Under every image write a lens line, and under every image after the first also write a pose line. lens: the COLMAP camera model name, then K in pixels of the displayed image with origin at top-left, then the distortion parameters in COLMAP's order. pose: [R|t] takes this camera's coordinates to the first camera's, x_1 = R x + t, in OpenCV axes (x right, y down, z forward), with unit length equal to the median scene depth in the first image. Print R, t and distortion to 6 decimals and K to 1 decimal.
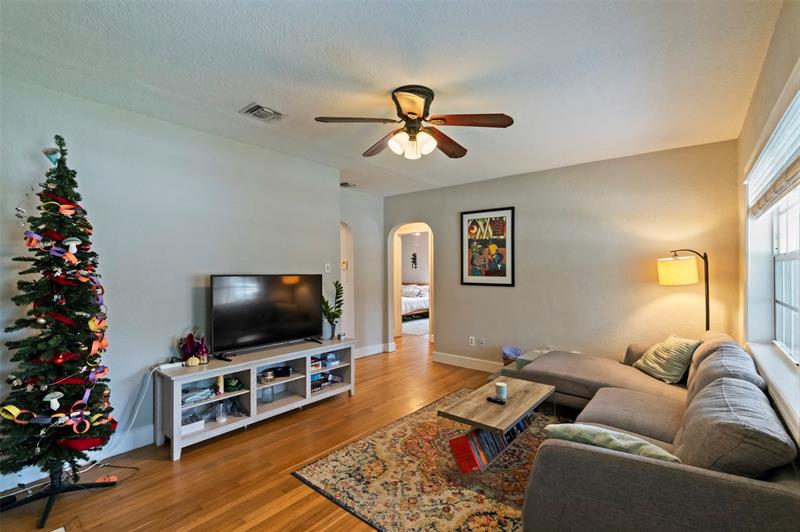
lens RADIAL K [[361.6, 0, 401.5], [0, 361.6, 266.5], [0, 0, 1]] dist [-0.016036, 0.000147]
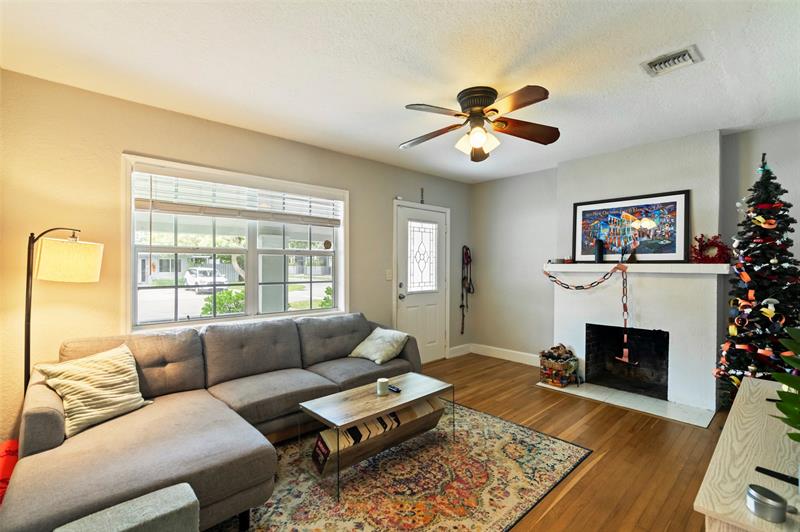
lens RADIAL K [[361.6, 0, 401.5], [0, 361.6, 266.5], [0, 0, 1]] dist [-0.016036, 0.000147]
pose [[-0.990394, -0.001163, 0.138267, 0.077314], [-0.001513, 0.999996, -0.002430, 0.024384], [-0.138264, -0.002616, -0.990392, 1.547235]]
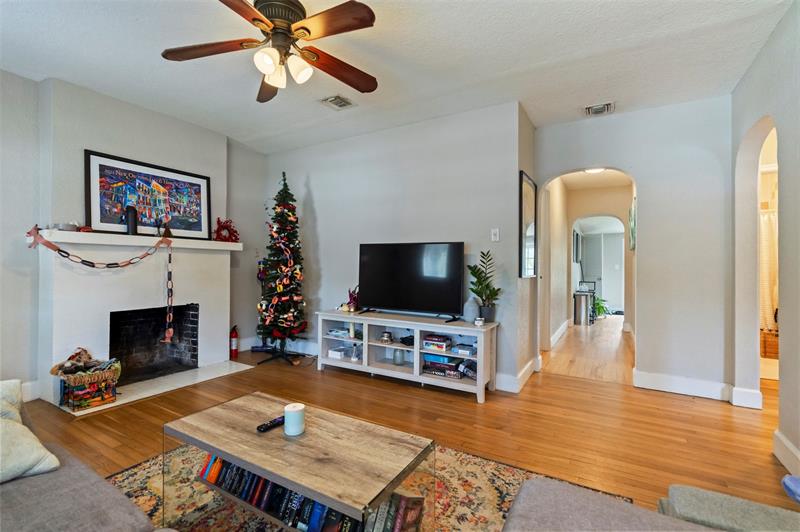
lens RADIAL K [[358.0, 0, 403.8], [0, 358.0, 262.8], [0, 0, 1]] dist [-0.002429, 0.000139]
pose [[0.157501, -0.005999, -0.987501, 0.670564], [-0.003057, 0.999974, -0.006562, 0.088484], [0.987514, 0.004052, 0.157478, 0.860746]]
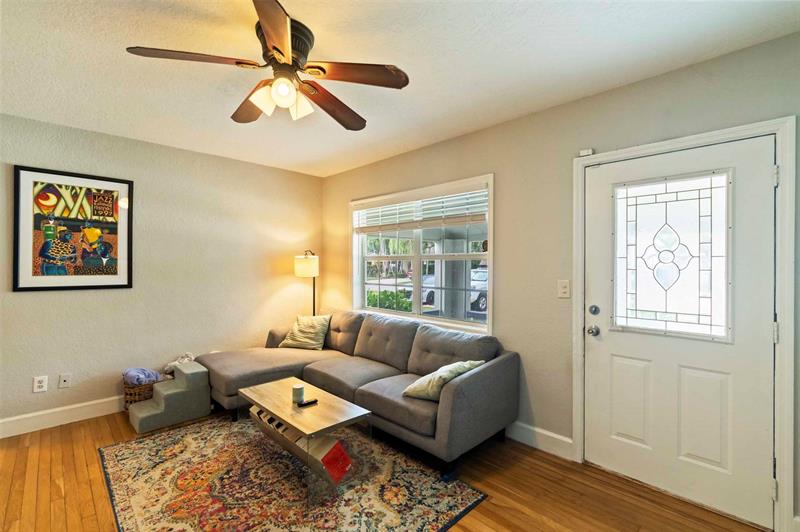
lens RADIAL K [[358.0, 0, 403.8], [0, 358.0, 262.8], [0, 0, 1]] dist [-0.002429, 0.000139]
pose [[0.102874, 0.003560, 0.994688, -0.509902], [-0.009982, 0.999947, -0.002546, 0.000111], [-0.994644, -0.009667, 0.102904, 0.503732]]
